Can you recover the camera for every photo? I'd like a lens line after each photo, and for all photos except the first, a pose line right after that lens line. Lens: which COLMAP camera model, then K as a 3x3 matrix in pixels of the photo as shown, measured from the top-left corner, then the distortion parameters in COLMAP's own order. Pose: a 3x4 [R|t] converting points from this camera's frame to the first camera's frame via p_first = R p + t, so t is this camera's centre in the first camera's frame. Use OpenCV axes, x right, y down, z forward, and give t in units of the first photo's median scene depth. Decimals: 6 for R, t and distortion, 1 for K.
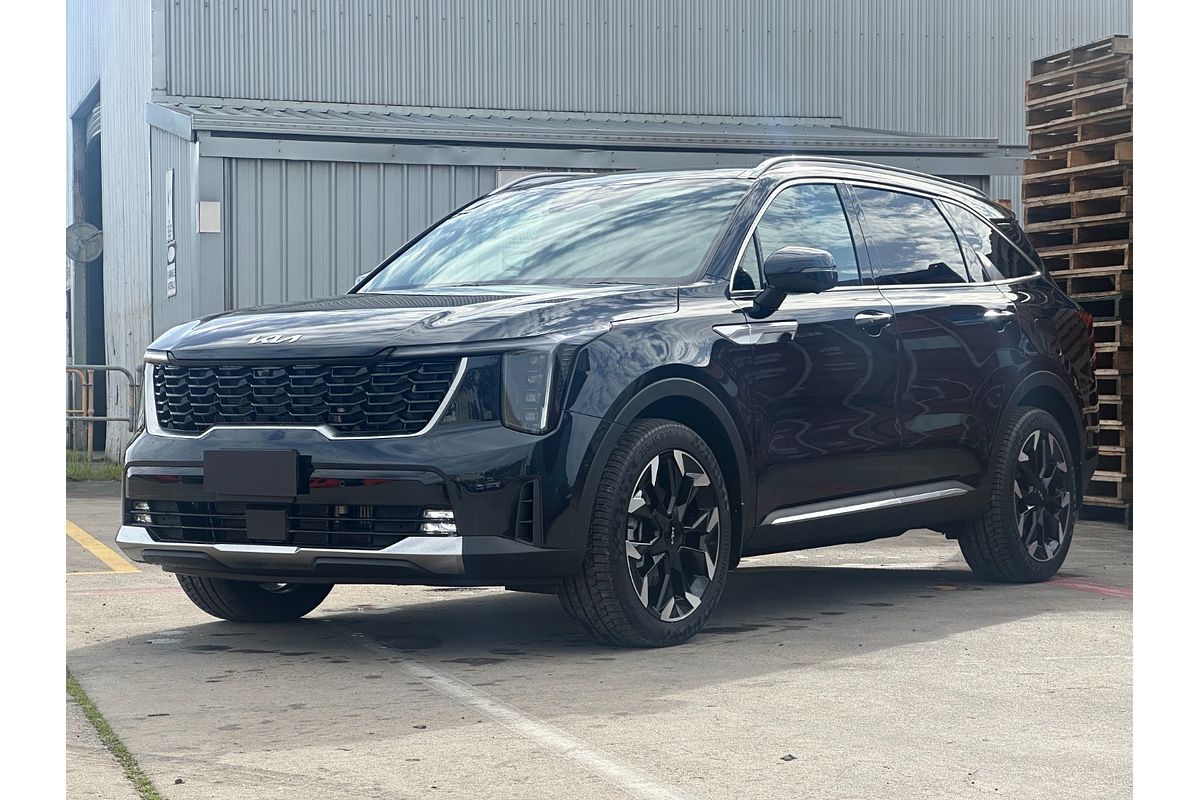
lens RADIAL K [[2271.7, 0, 595.5], [0, 2271.7, 397.2], [0, 0, 1]] dist [0.180680, 0.000000]
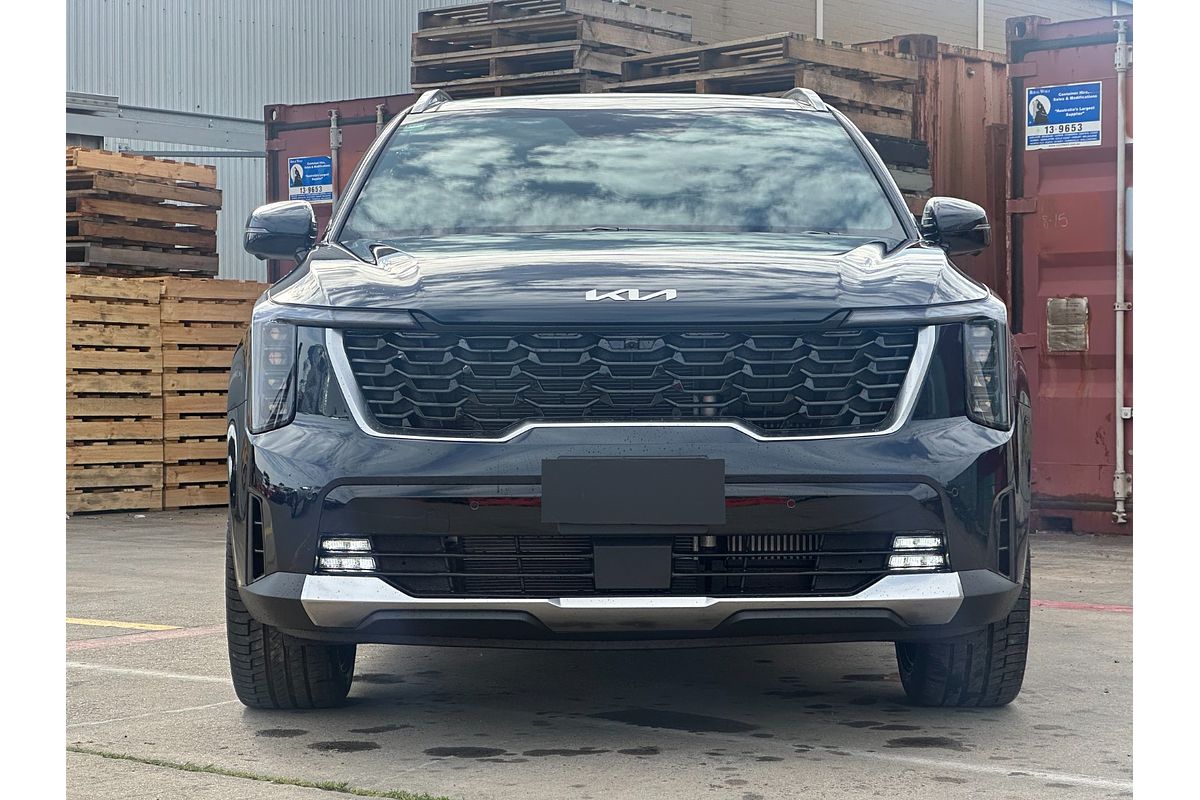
lens RADIAL K [[2271.7, 0, 602.6], [0, 2271.7, 406.9], [0, 0, 1]] dist [0.180680, 0.000000]
pose [[0.828215, -0.006524, 0.560372, -0.436535], [0.001262, 0.999951, 0.009776, 0.001093], [-0.560409, -0.007389, 0.828183, 0.359785]]
